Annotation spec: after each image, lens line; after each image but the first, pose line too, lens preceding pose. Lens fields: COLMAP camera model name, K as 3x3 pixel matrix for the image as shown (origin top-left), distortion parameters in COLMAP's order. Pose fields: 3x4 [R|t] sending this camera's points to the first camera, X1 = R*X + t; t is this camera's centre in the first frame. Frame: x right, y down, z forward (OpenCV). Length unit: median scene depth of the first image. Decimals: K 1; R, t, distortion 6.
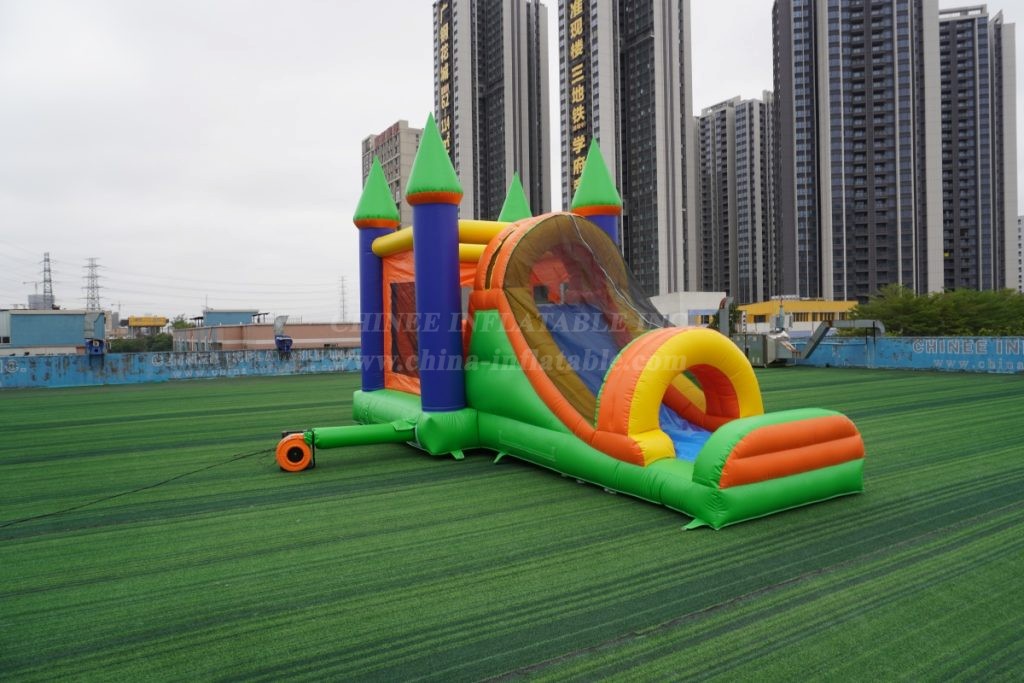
lens RADIAL K [[674.4, 0, 514.5], [0, 674.4, 336.7], [0, 0, 1]] dist [-0.043113, 0.022528]
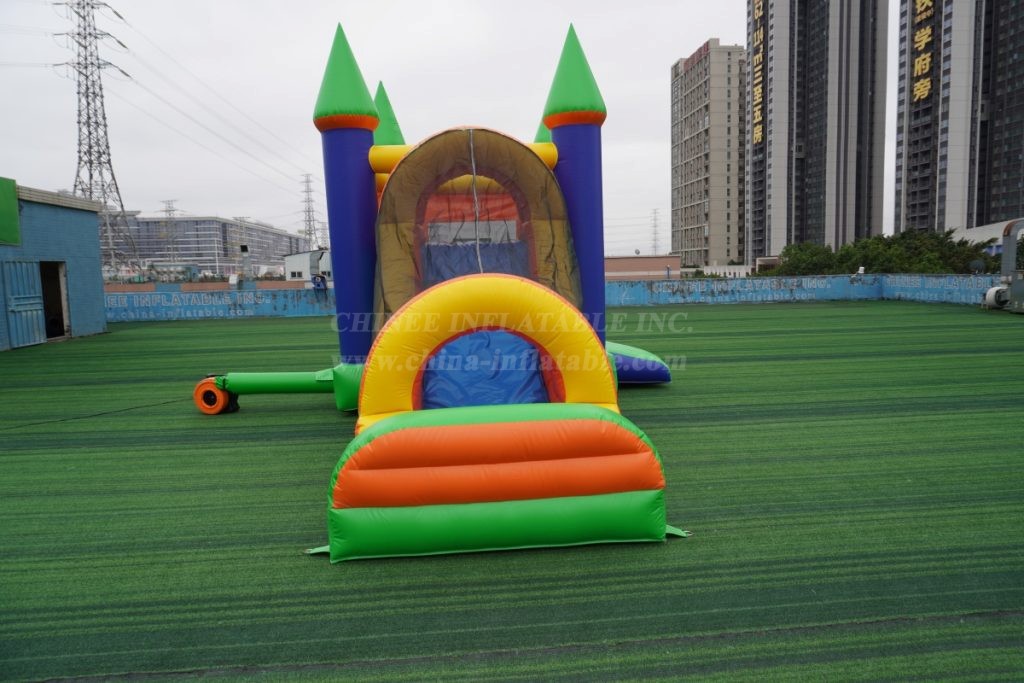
lens RADIAL K [[674.4, 0, 507.8], [0, 674.4, 335.3], [0, 0, 1]] dist [-0.043113, 0.022528]
pose [[0.895648, 0.042155, -0.442761, 0.470663], [0.001070, 0.995291, 0.096927, -0.014225], [0.444762, -0.087286, 0.891386, 0.280927]]
